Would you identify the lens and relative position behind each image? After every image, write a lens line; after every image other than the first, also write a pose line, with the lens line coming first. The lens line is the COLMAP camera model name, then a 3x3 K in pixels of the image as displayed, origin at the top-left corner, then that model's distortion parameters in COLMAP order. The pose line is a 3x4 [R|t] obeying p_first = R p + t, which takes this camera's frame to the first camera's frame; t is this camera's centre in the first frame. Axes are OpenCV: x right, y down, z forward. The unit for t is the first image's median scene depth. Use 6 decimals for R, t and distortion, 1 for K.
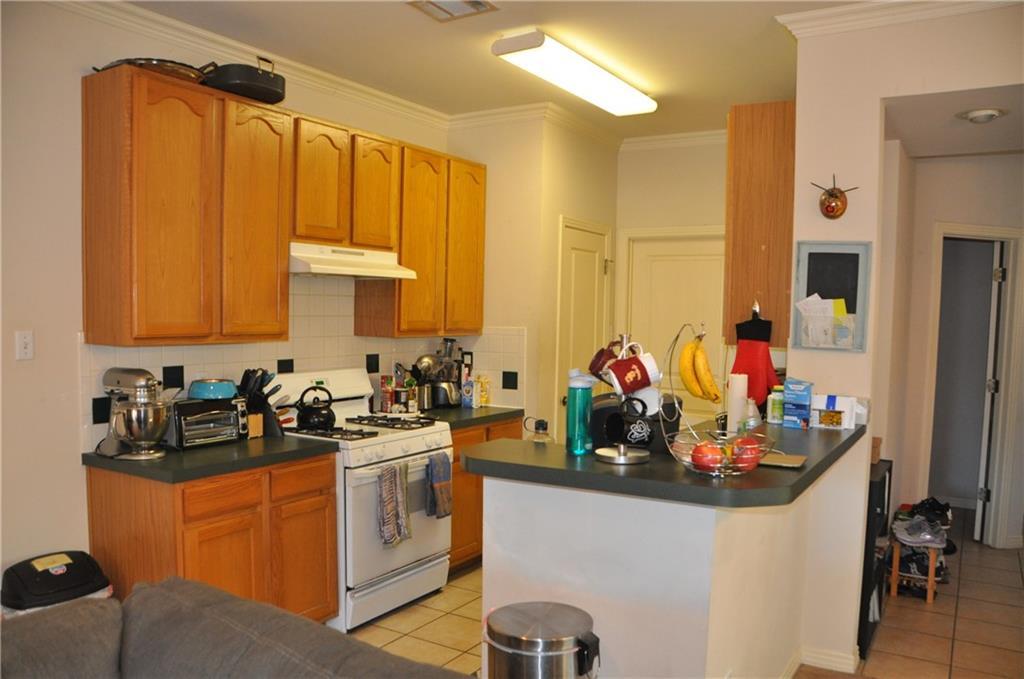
lens RADIAL K [[785.3, 0, 511.6], [0, 785.3, 385.5], [0, 0, 1]] dist [-0.153225, 0.107590]
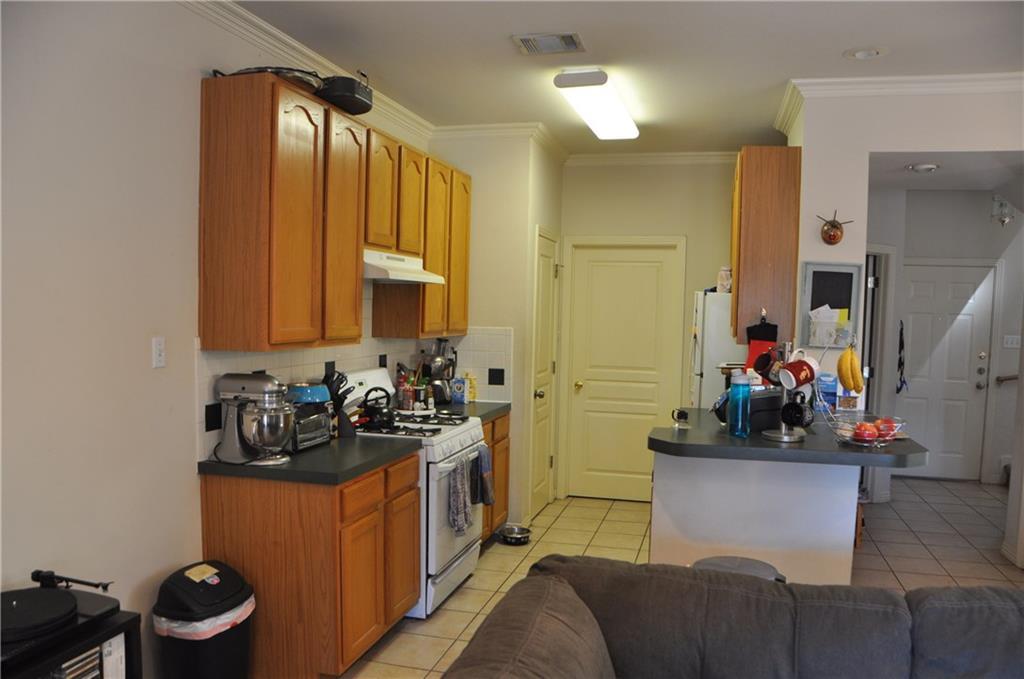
lens RADIAL K [[785.3, 0, 511.6], [0, 785.3, 385.5], [0, 0, 1]] dist [-0.153225, 0.107590]
pose [[0.960168, -0.024076, 0.278384, -0.406295], [0.021061, 0.999683, 0.013816, -0.012988], [-0.278629, -0.007403, 0.960370, -0.062390]]
